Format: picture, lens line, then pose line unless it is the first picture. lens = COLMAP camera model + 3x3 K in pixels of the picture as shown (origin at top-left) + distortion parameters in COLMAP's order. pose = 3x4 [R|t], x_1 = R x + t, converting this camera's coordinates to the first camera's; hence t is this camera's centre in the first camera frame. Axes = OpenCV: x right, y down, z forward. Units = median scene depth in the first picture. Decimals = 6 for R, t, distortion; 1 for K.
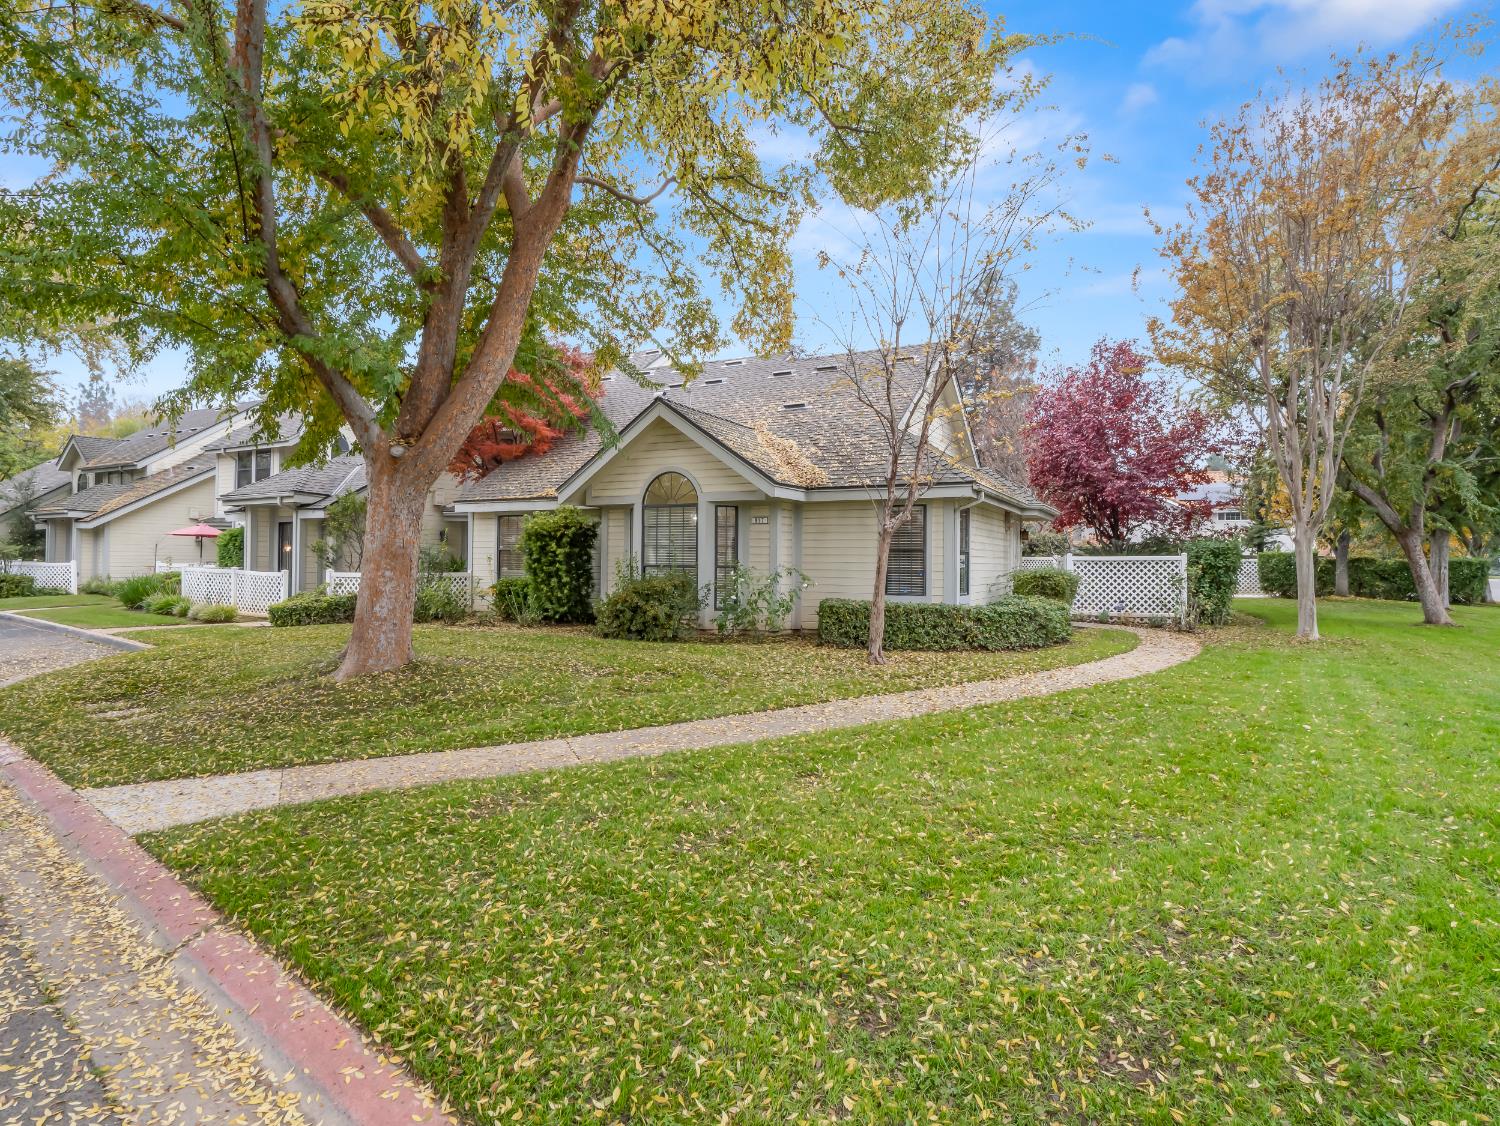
lens RADIAL K [[759.1, 0, 750.0], [0, 759.1, 563.0], [0, 0, 1]] dist [-0.021094, -0.000279]
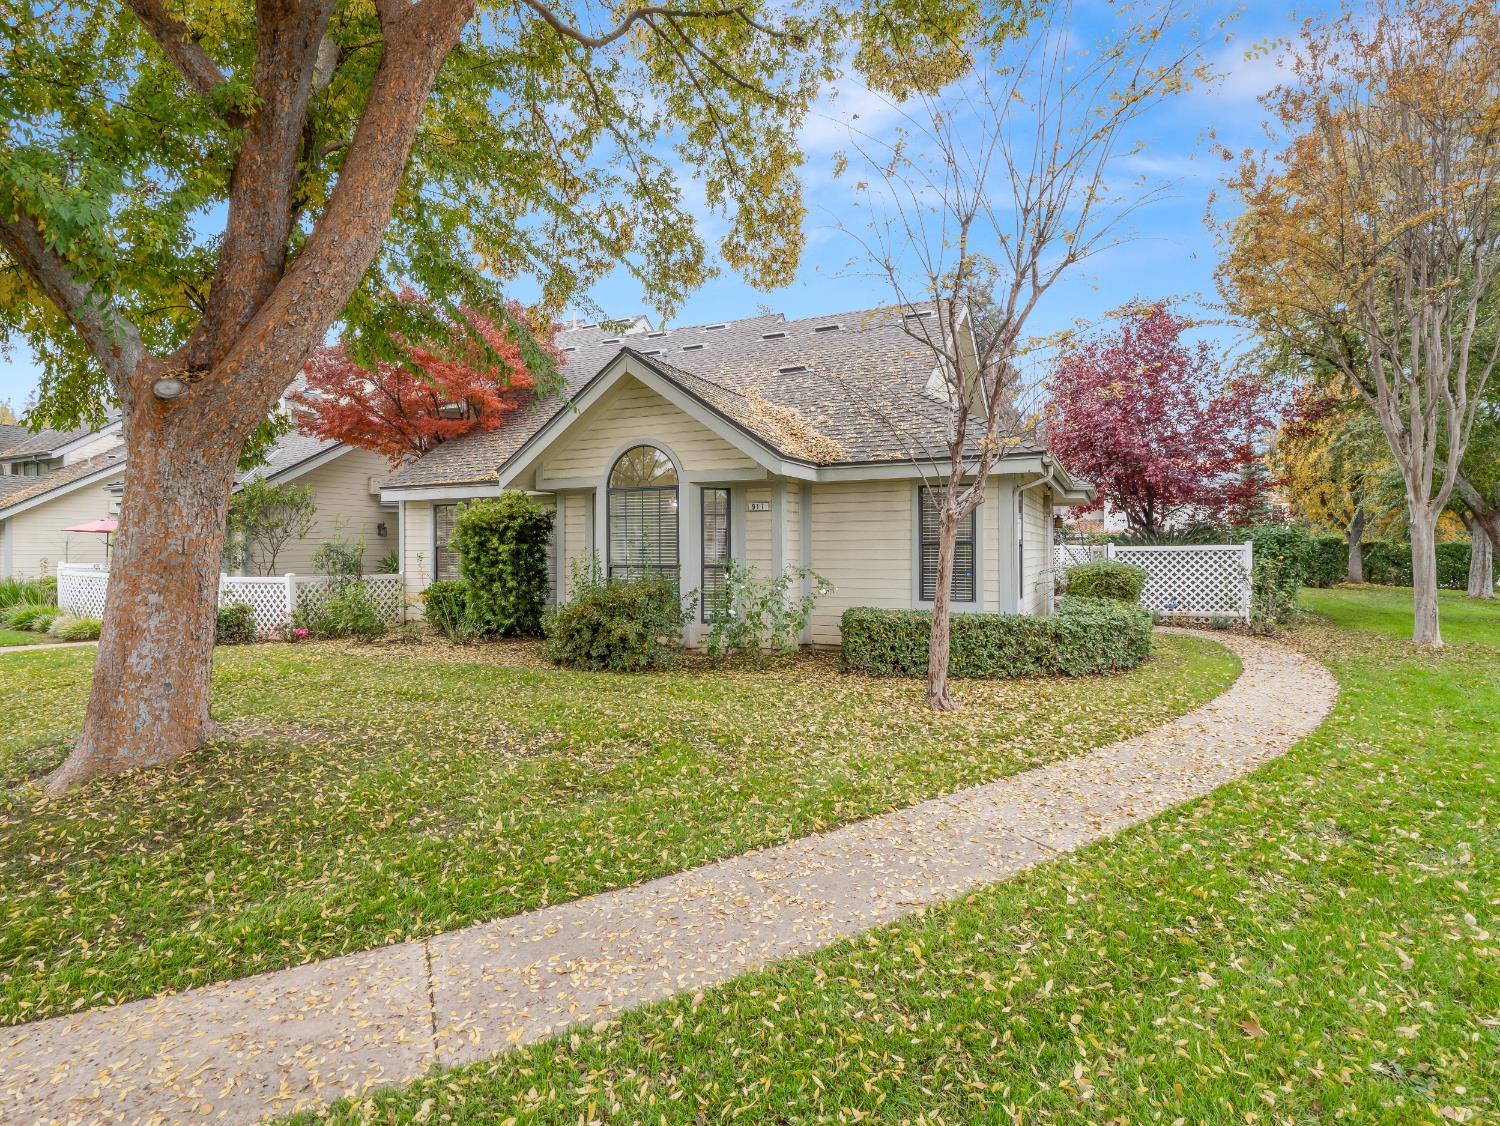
lens RADIAL K [[743.3, 0, 750.0], [0, 743.3, 563.0], [0, 0, 1]] dist [-0.020635, -0.000390]
pose [[0.999423, -0.011025, 0.032134, -0.021072], [0.010552, 0.999834, 0.014834, -0.009637], [-0.032292, -0.014486, 0.999373, 0.239537]]
